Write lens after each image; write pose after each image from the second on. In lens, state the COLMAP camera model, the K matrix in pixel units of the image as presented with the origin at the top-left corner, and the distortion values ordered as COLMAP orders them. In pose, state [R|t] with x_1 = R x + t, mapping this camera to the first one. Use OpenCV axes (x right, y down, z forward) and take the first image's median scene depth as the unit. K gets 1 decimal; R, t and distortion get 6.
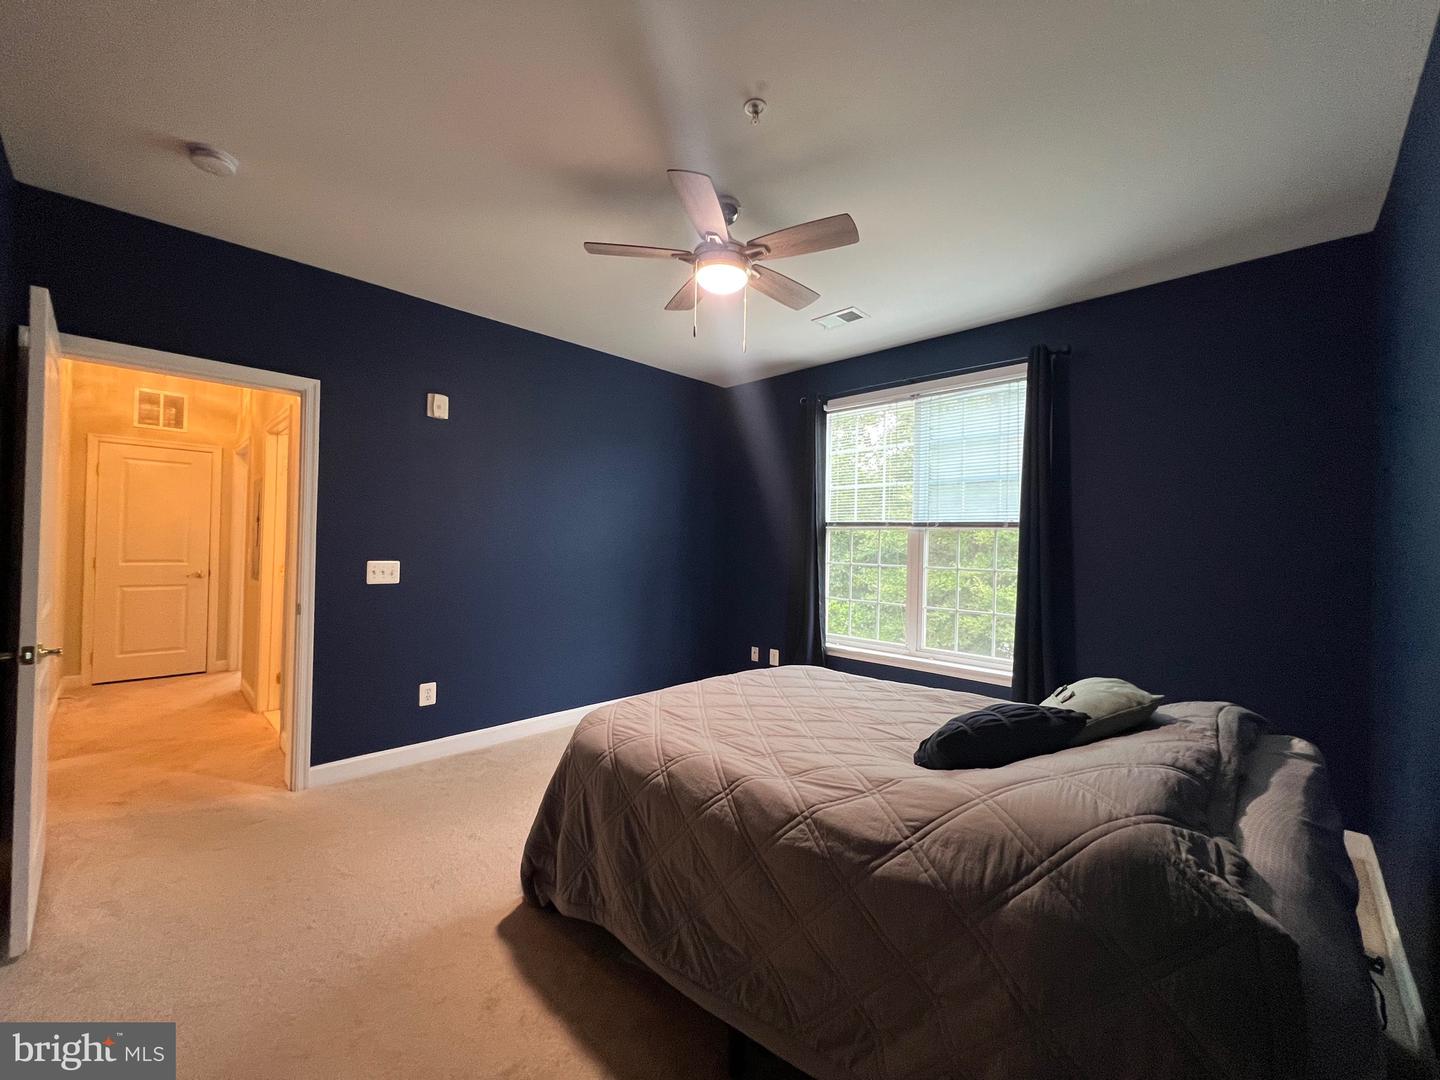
lens RADIAL K [[575.1, 0, 720.0], [0, 575.1, 540.0], [0, 0, 1]] dist [-0.000524, 0.000036]
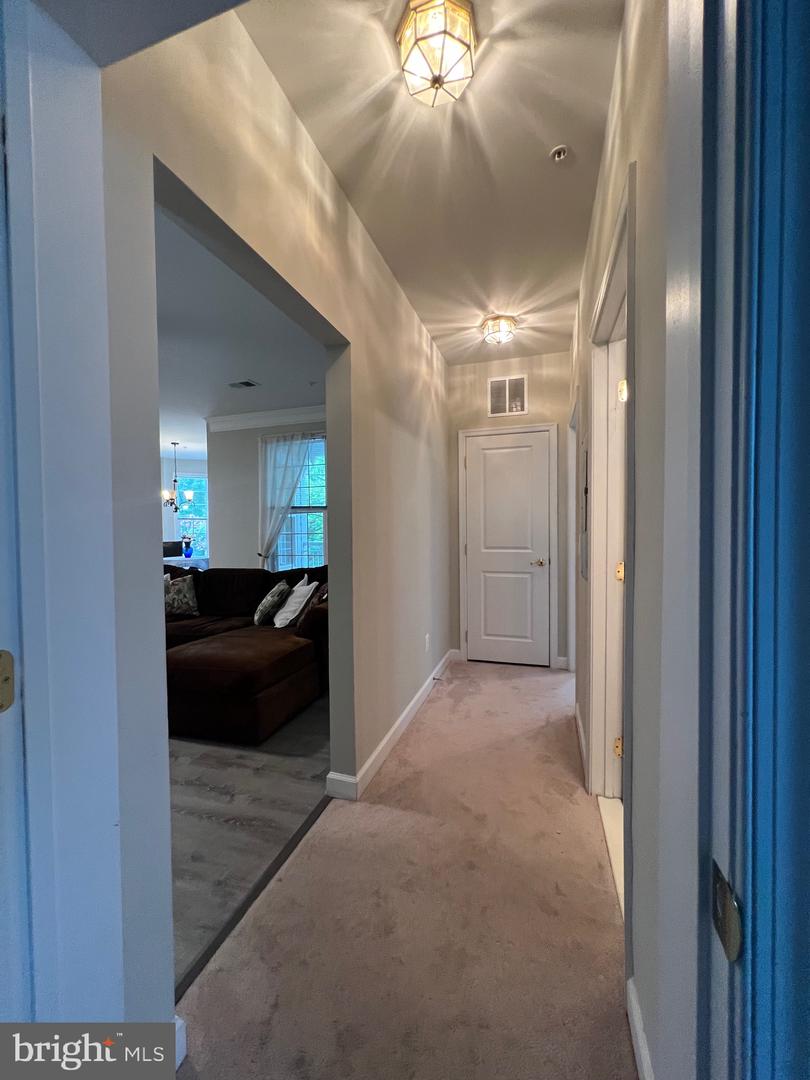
lens RADIAL K [[431.4, 0, 405.6], [0, 431.4, 538.2], [0, 0, 1]] dist [-0.000524, 0.000036]
pose [[0.444849, -0.004116, -0.895596, -0.408512], [0.027440, 0.999583, 0.009036, 0.008521], [0.895185, -0.028595, 0.444776, 0.536929]]
